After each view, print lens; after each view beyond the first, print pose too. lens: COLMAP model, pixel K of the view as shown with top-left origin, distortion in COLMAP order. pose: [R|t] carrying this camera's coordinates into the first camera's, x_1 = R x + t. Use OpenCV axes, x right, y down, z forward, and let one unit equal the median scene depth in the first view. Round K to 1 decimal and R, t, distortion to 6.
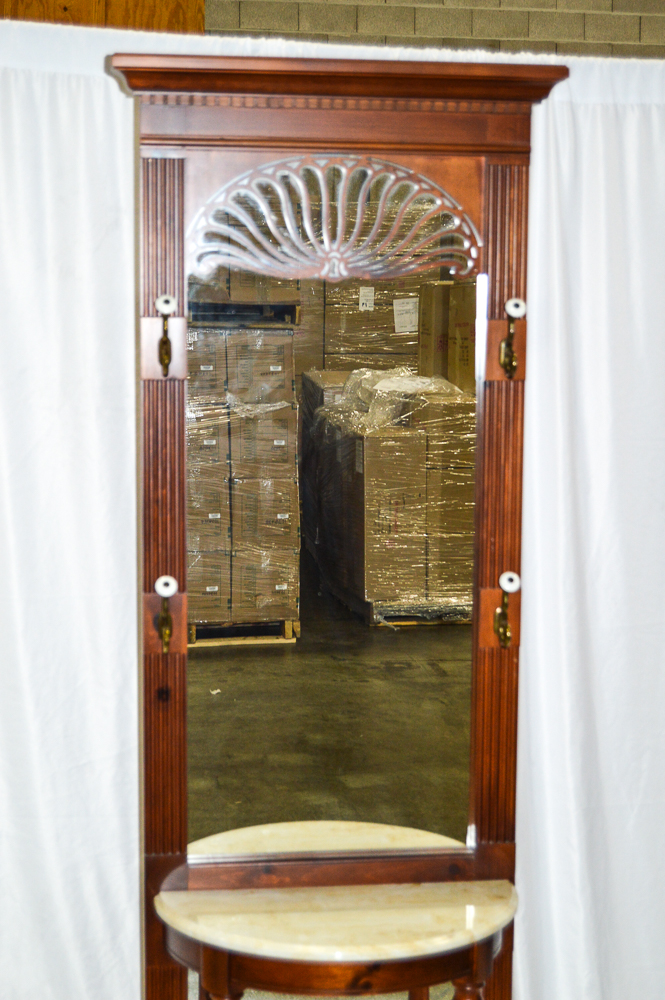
lens RADIAL K [[1755.1, 0, 332.5], [0, 1755.1, 500.0], [0, 0, 1]] dist [-0.033630, -0.021768]
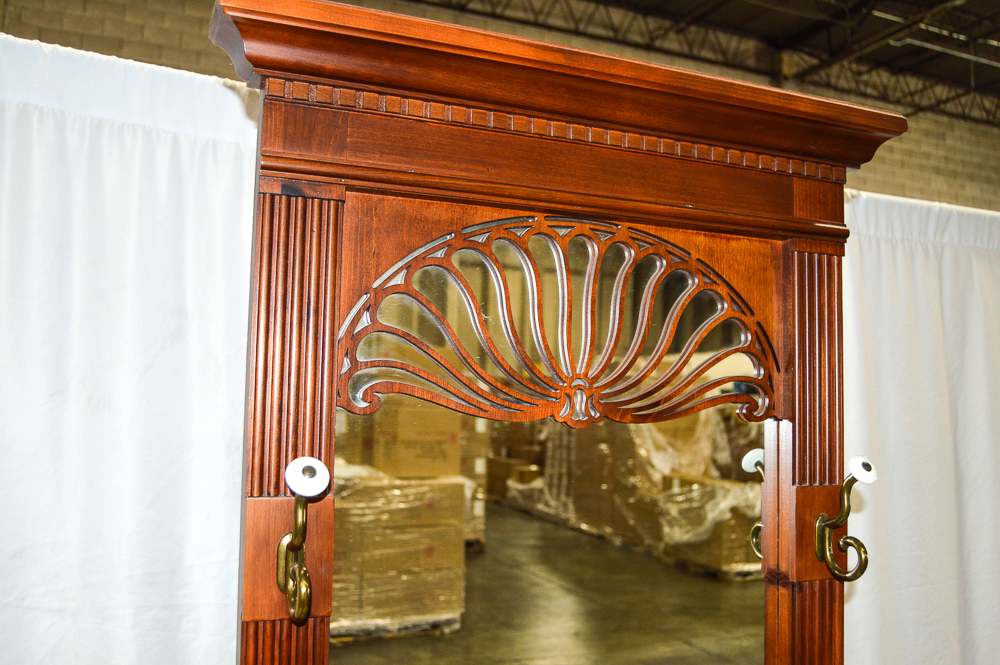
lens RADIAL K [[918.4, 0, 500.0], [0, 918.4, 332.5], [0, 0, 1]] dist [-0.079205, 0.016418]
pose [[0.966287, 0.028983, 0.255829, -0.093881], [0.021263, 0.981266, -0.191481, -0.087370], [-0.256586, 0.190465, 0.947569, 0.633805]]
